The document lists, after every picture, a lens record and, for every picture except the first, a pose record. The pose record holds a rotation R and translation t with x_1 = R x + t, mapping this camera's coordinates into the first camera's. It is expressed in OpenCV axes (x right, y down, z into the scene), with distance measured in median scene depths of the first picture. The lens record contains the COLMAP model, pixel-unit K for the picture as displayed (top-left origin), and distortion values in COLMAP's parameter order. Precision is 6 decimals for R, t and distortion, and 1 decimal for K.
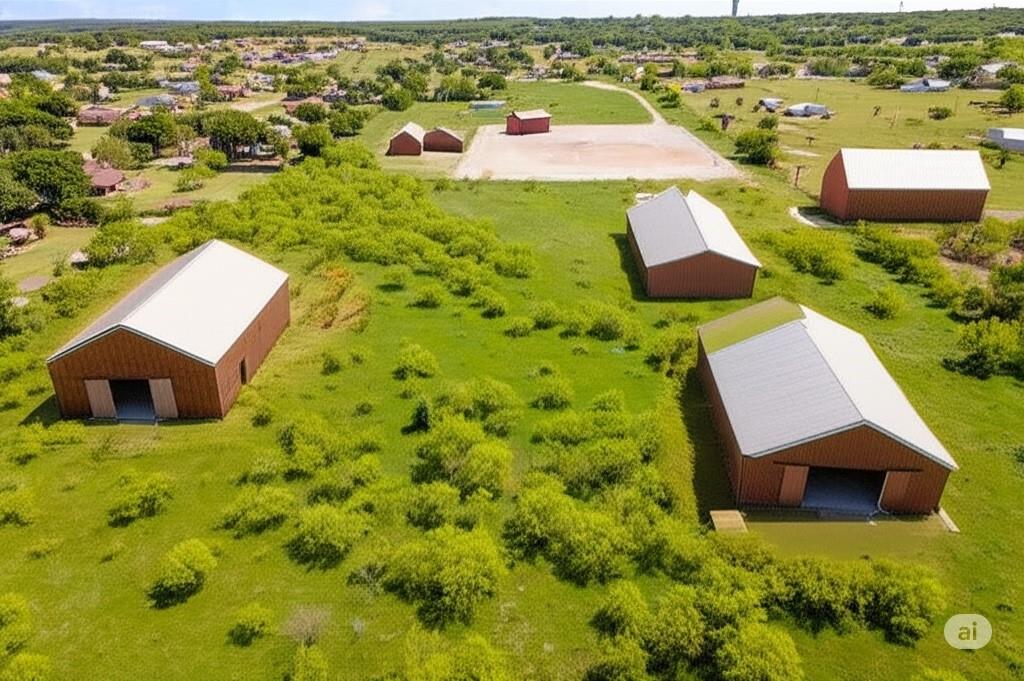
lens RADIAL K [[743.1, 0, 510.9], [0, 743.1, 332.0], [0, 0, 1]] dist [0.025726, 0.043409]
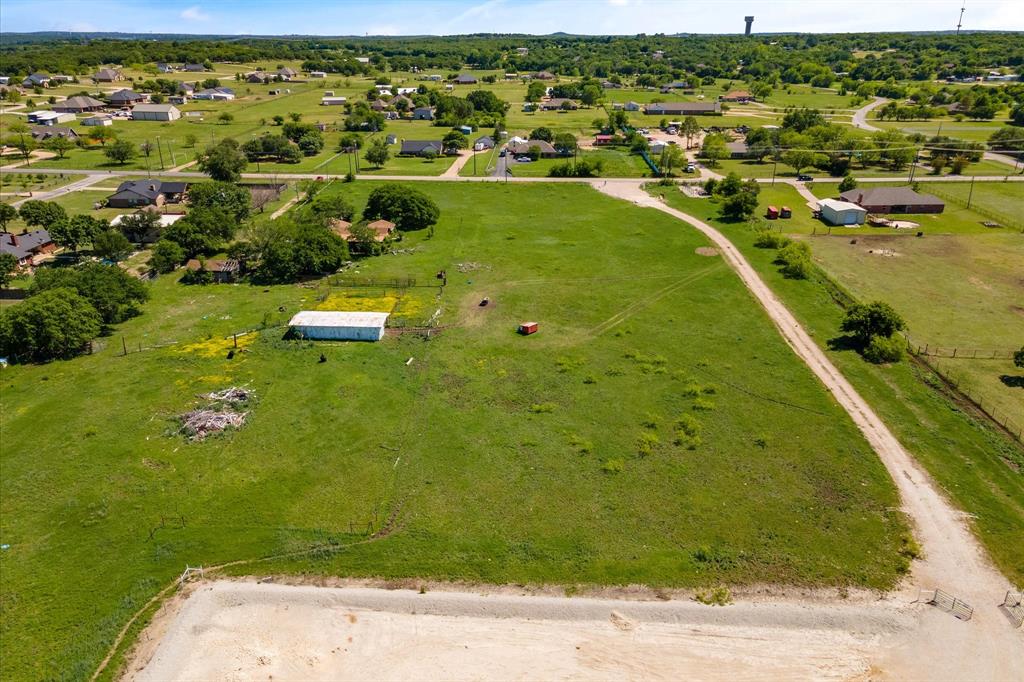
lens RADIAL K [[743.1, 0, 510.9], [0, 743.1, 332.5], [0, 0, 1]] dist [0.025726, 0.043409]
pose [[0.999966, 0.001210, 0.008095, 0.061373], [-0.001088, 0.999886, -0.015053, -0.388939], [-0.008113, 0.015044, 0.999854, 0.852623]]
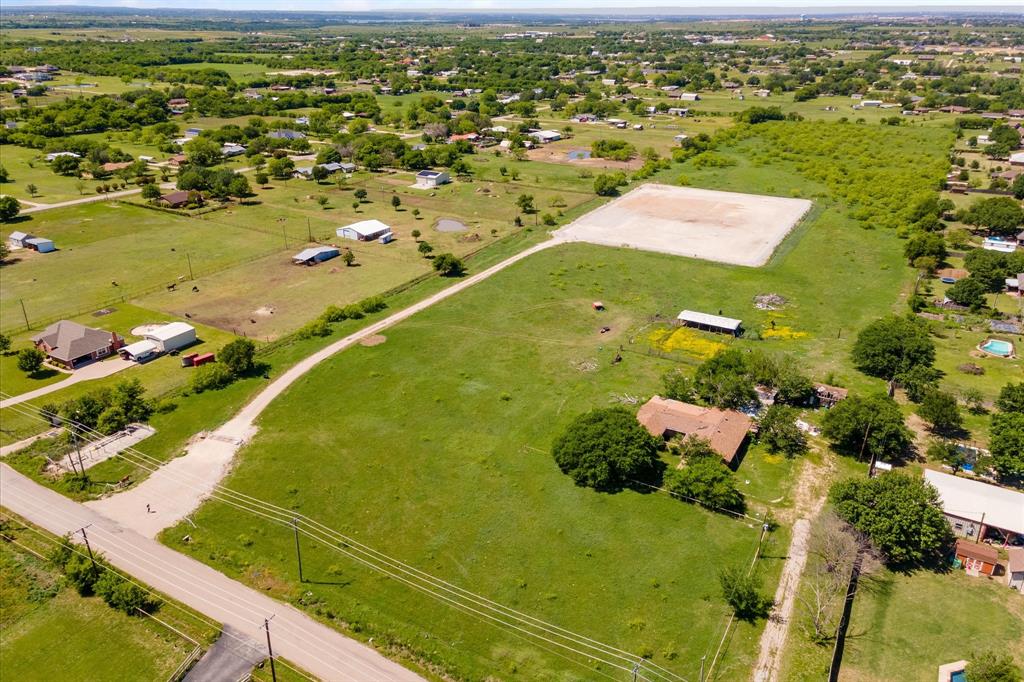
lens RADIAL K [[736.5, 0, 512.0], [0, 736.5, 341.0], [0, 0, 1]] dist [0.041609, 0.003895]
pose [[-0.886119, -0.185080, 0.424898, -0.180964], [0.180572, 0.706476, 0.684314, -0.921900], [-0.426833, 0.683108, -0.592602, 1.840625]]
